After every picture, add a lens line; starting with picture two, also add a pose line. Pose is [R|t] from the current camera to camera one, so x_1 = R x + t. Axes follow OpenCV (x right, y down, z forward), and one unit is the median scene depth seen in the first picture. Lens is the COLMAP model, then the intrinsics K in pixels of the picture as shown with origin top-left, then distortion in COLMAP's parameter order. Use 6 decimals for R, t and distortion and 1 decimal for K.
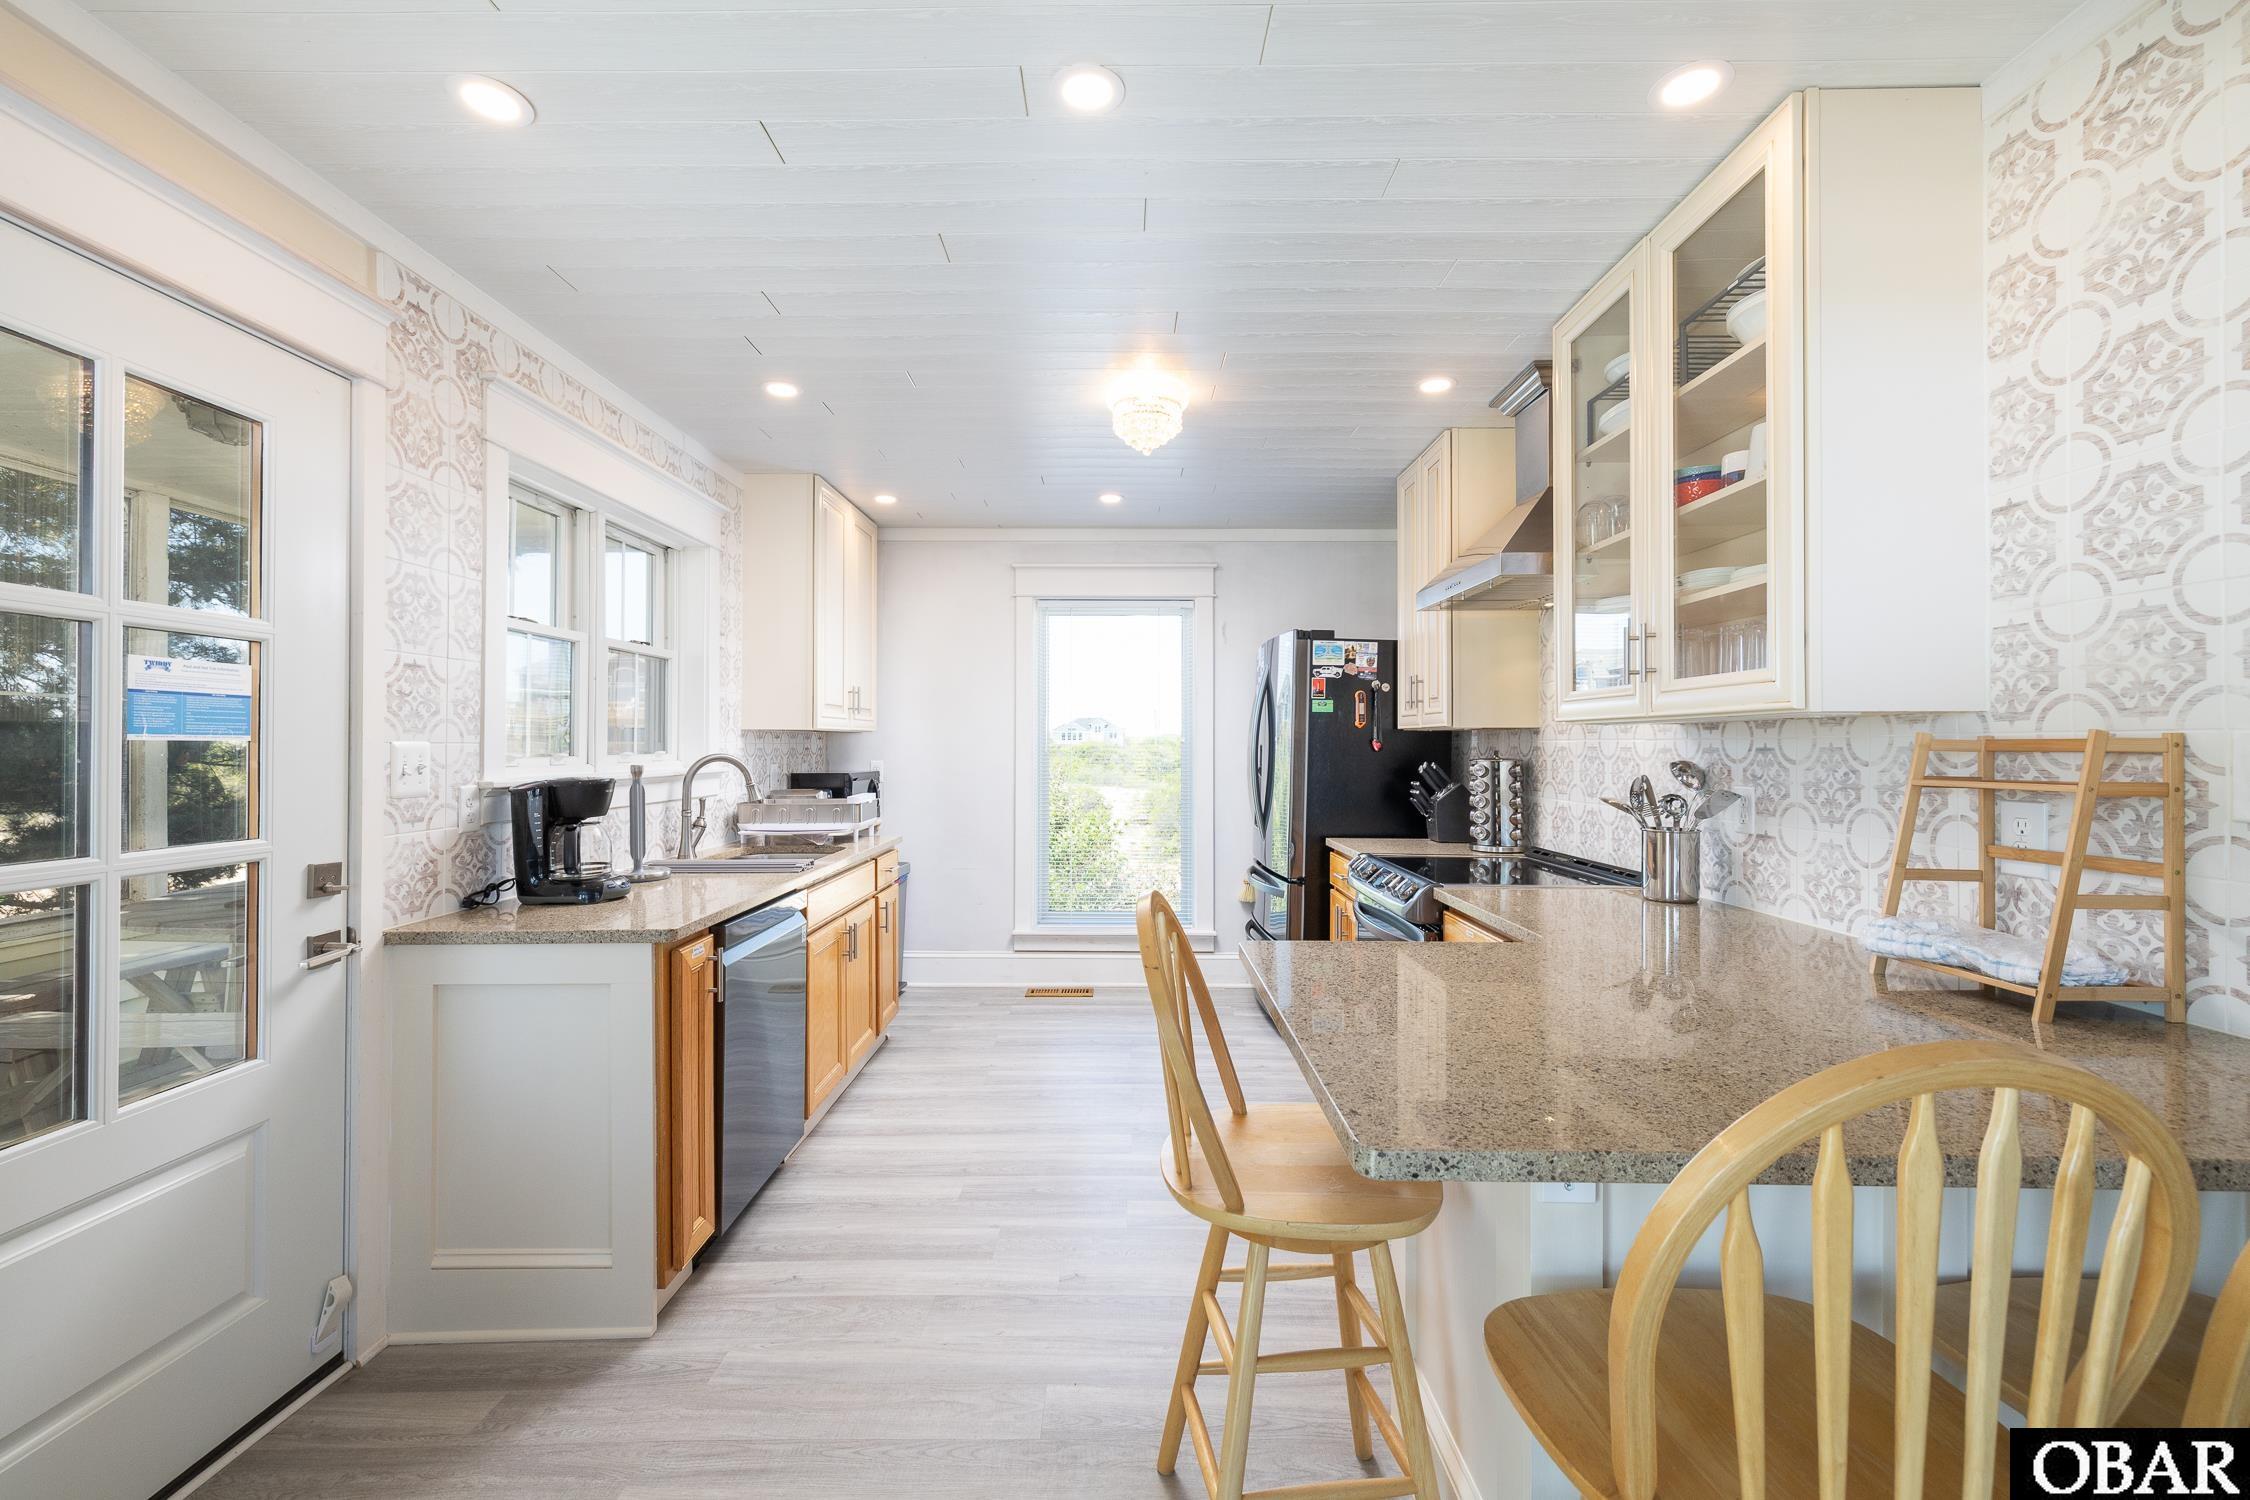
lens RADIAL K [[1007.1, 0, 1125.0], [0, 1007.1, 750.0], [0, 0, 1]] dist [0.001893, 0.000405]
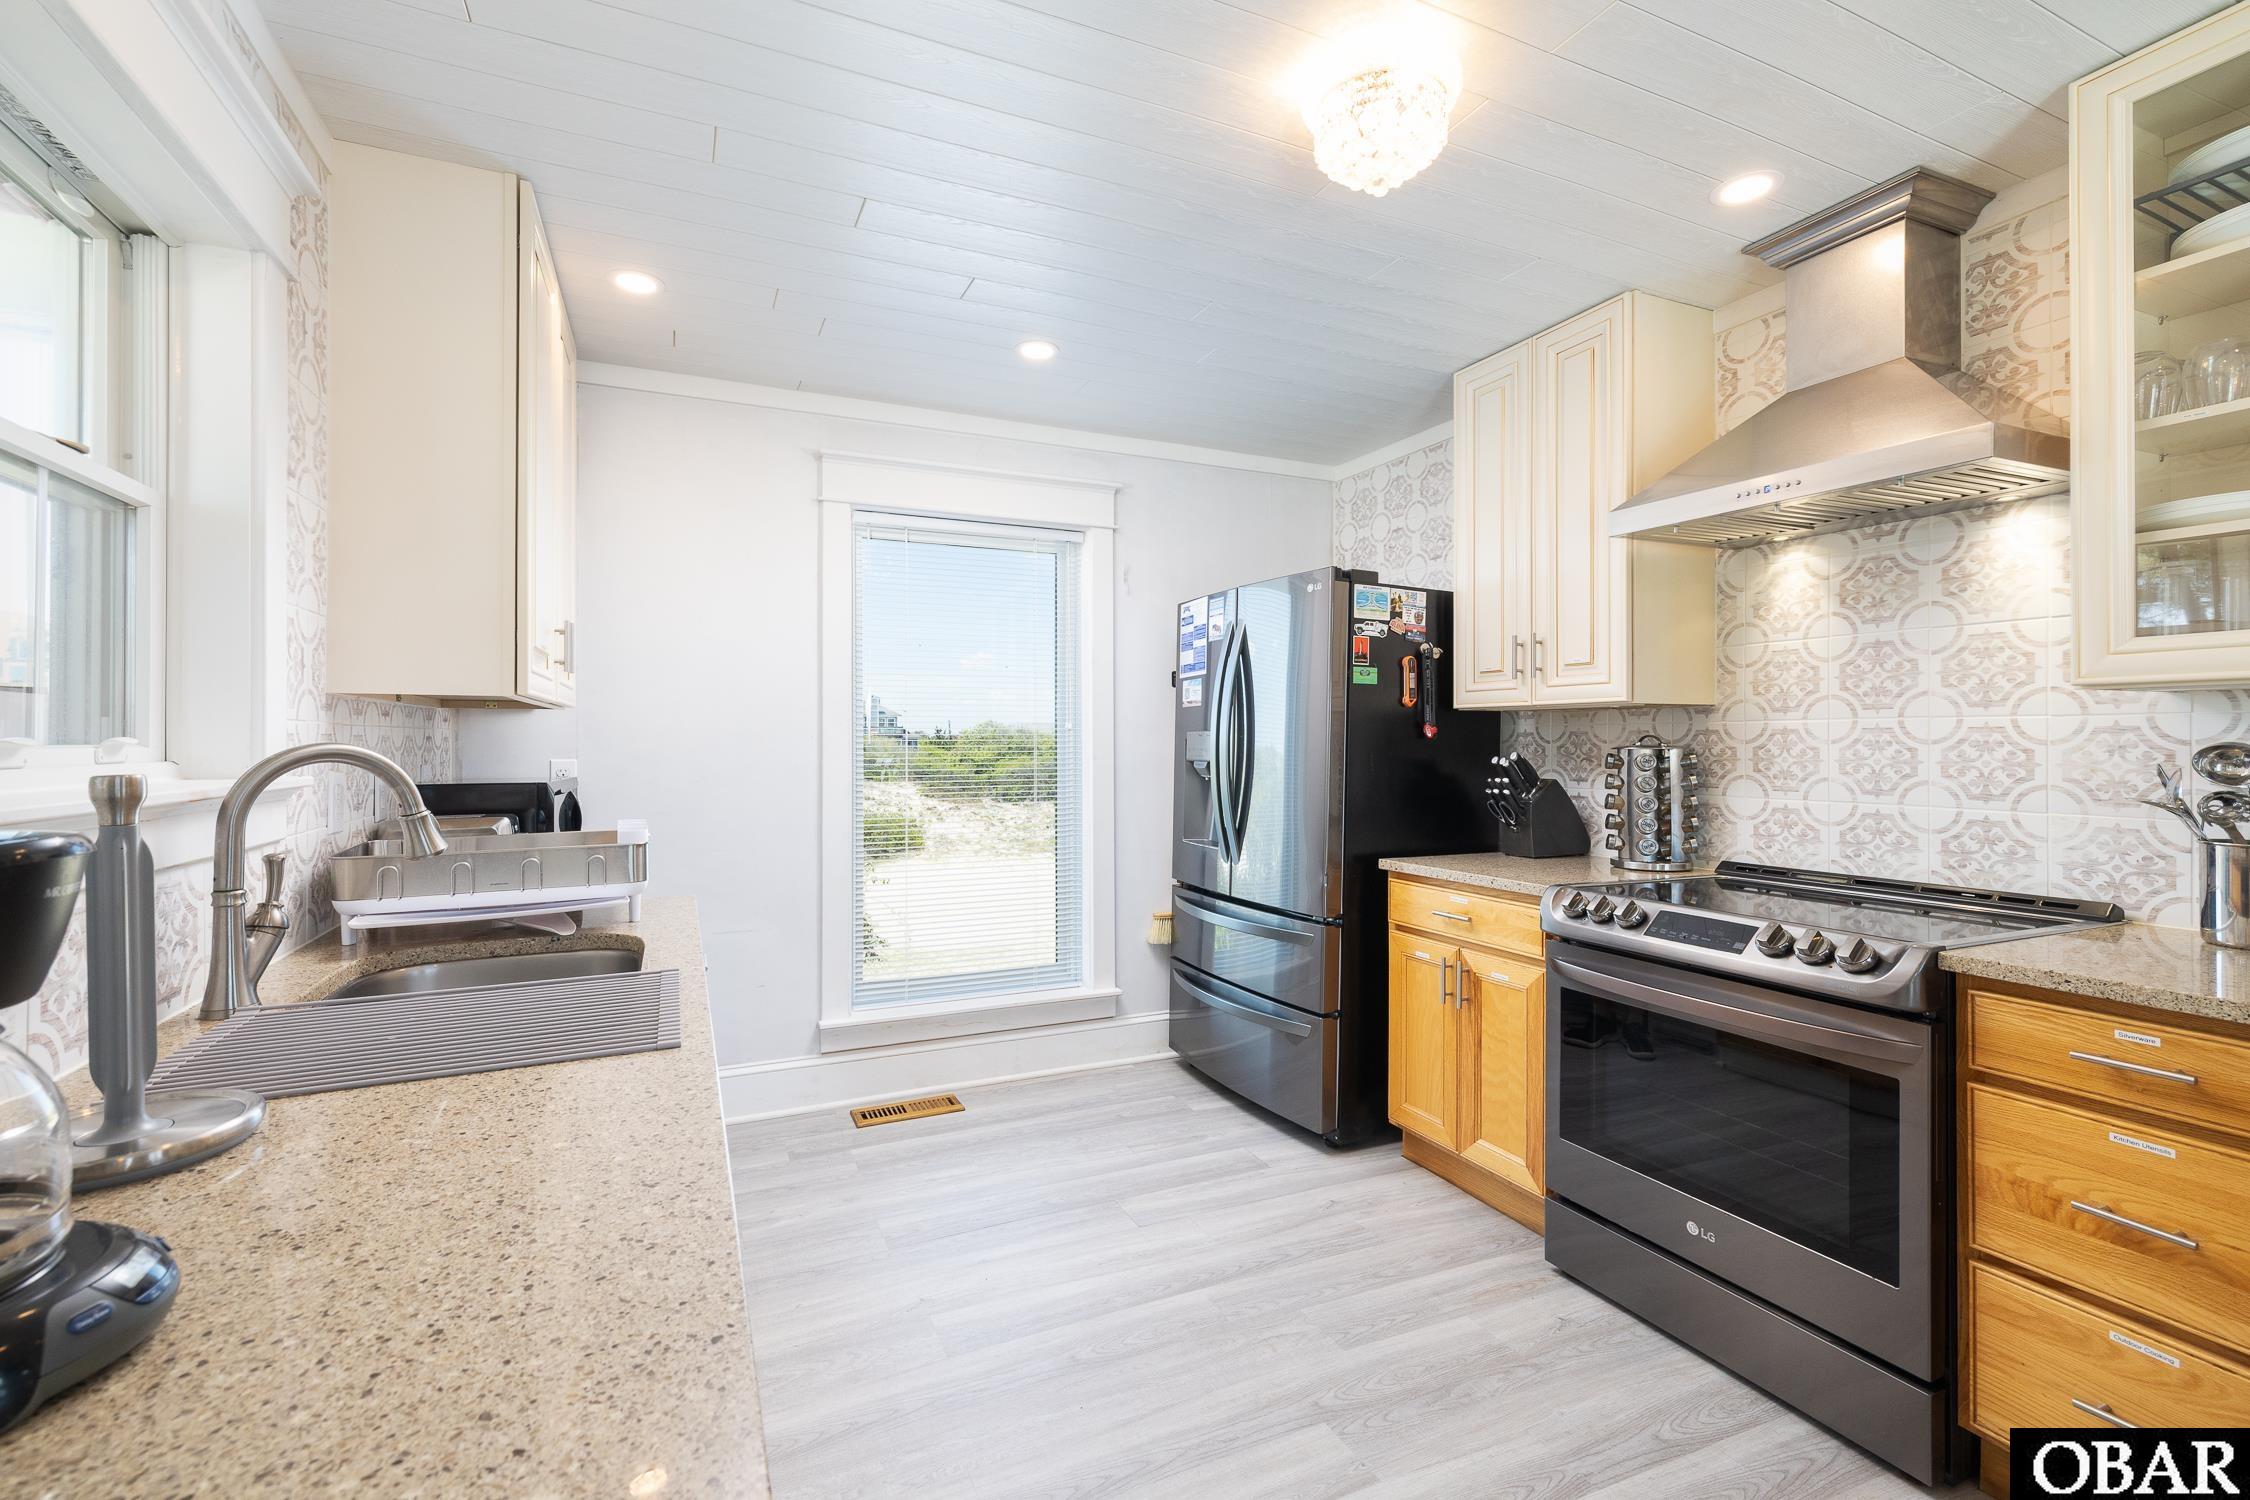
lens RADIAL K [[979.2, 0, 1165.8], [0, 979.2, 745.1], [0, 0, 1]] dist [-0.000532, 0.000135]
pose [[0.892476, -0.004174, 0.451075, -0.248271], [0.004941, 0.999988, -0.000523, 0.005770], [-0.451067, 0.002696, 0.892486, 0.439886]]
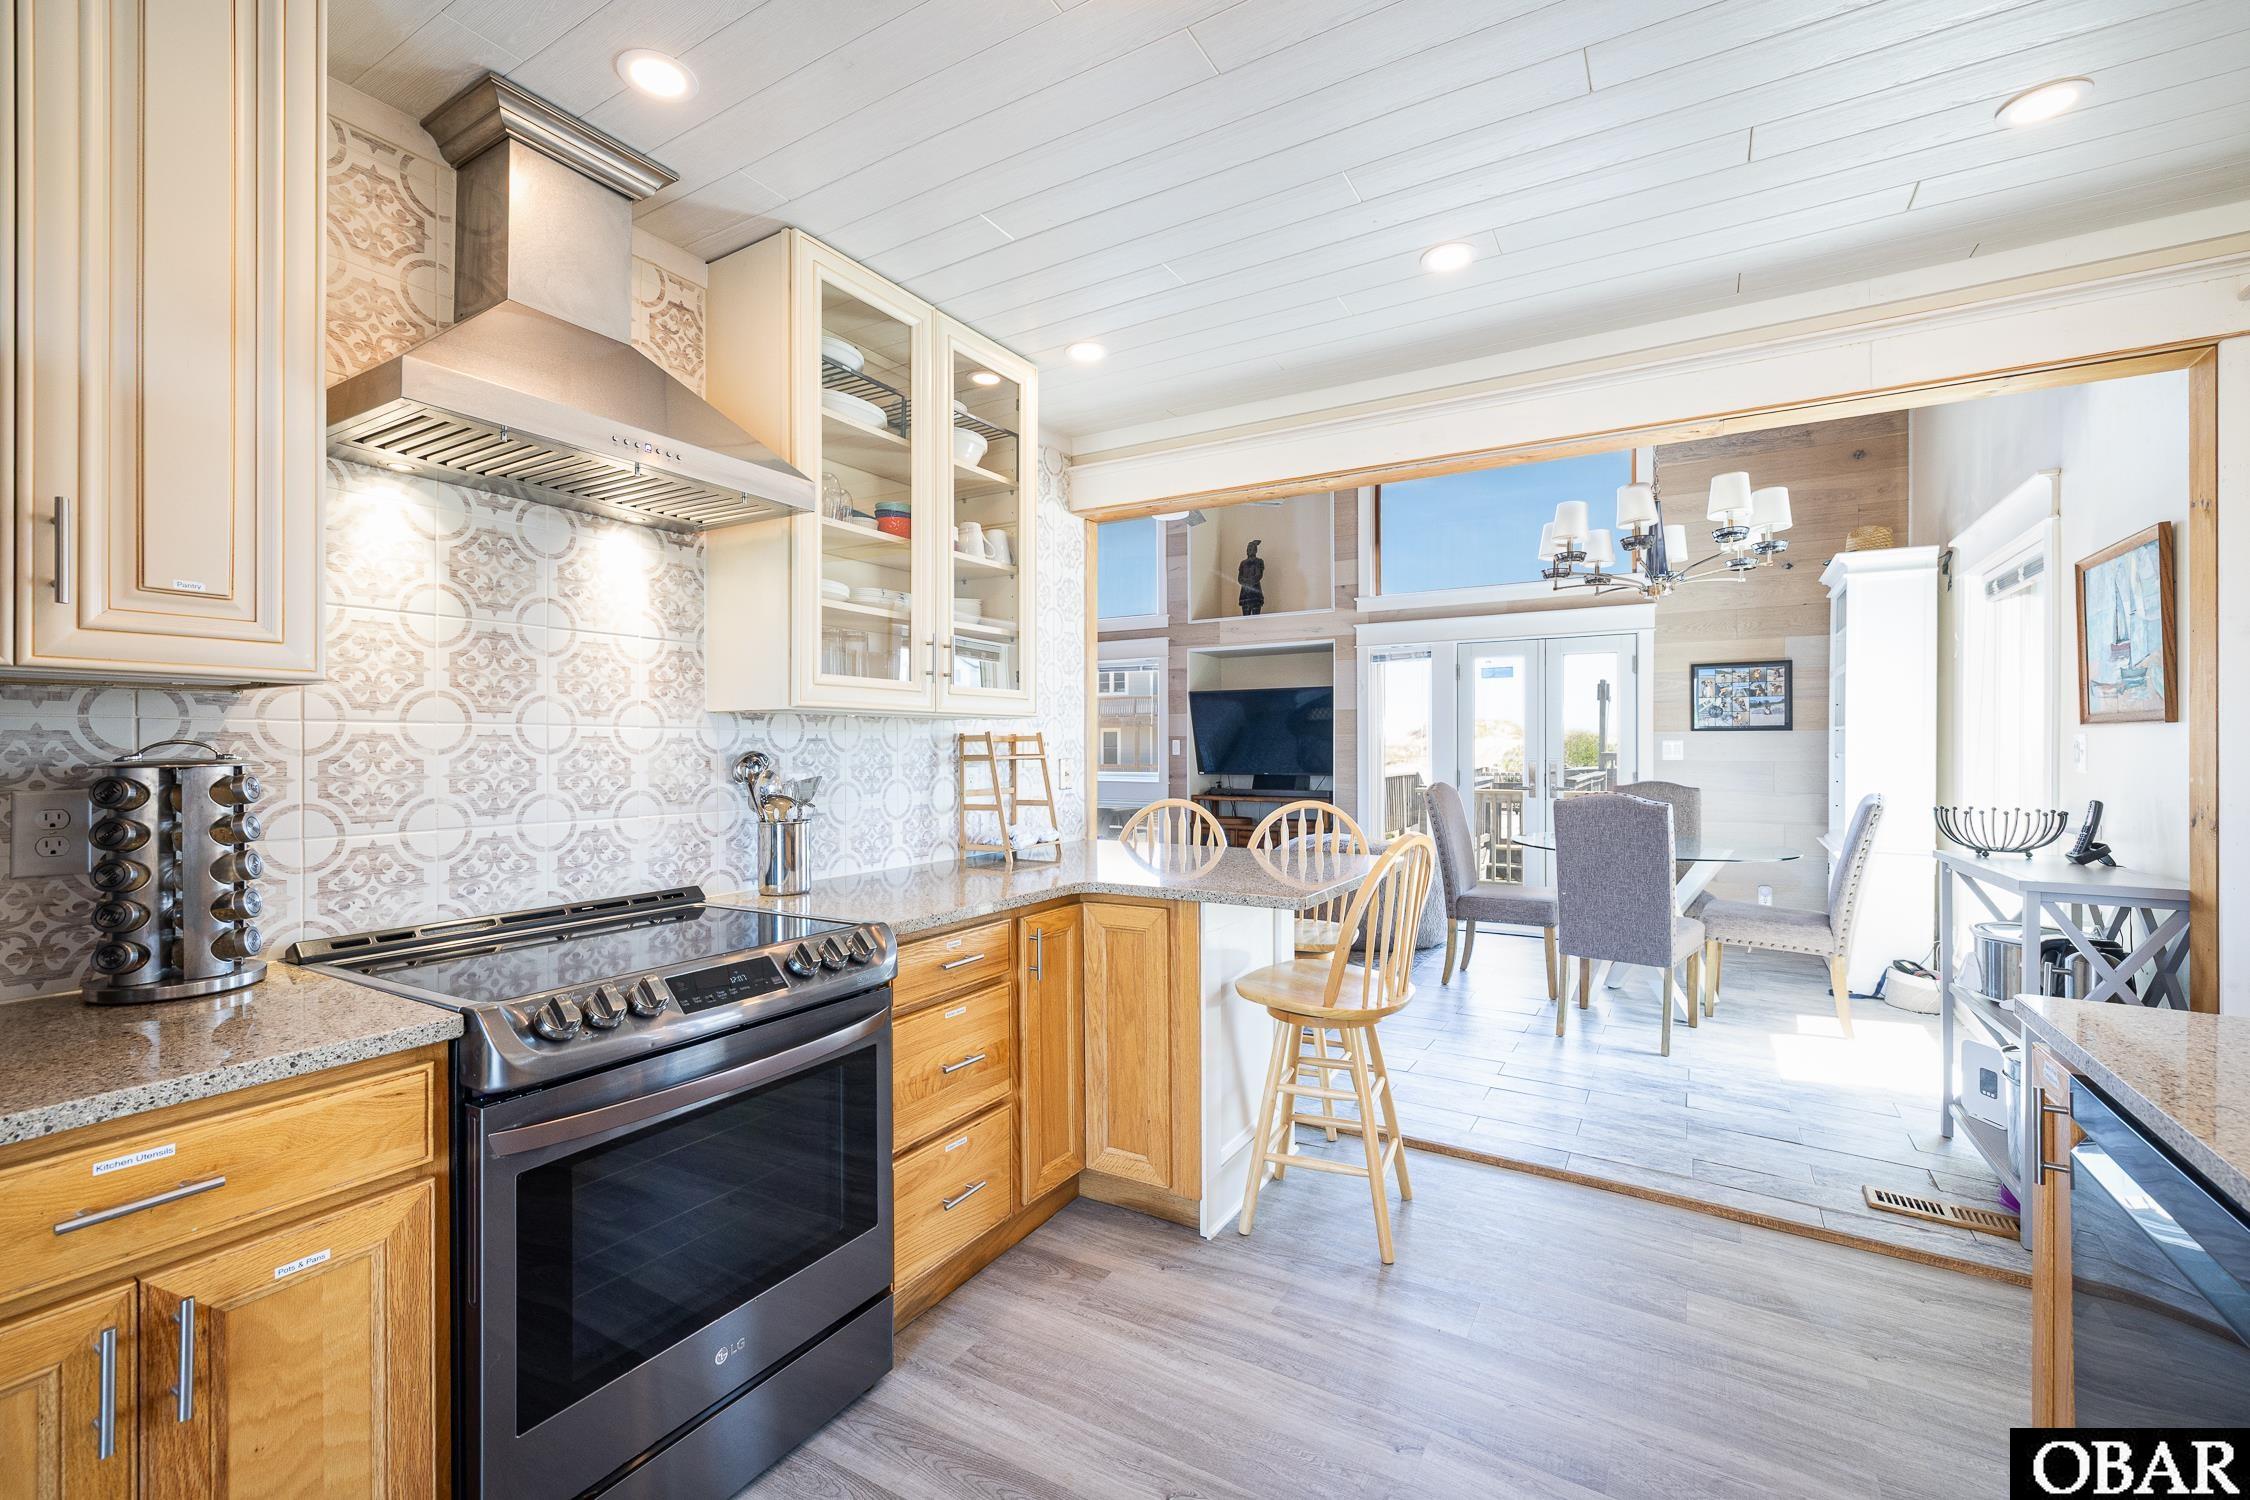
lens RADIAL K [[979.2, 0, 1165.8], [0, 979.2, 745.1], [0, 0, 1]] dist [-0.000532, 0.000135]
pose [[-0.881217, 0.014664, 0.472484, -0.140434], [0.015409, 0.999879, -0.002295, 0.008410], [-0.472460, 0.005258, -0.881336, 0.999768]]
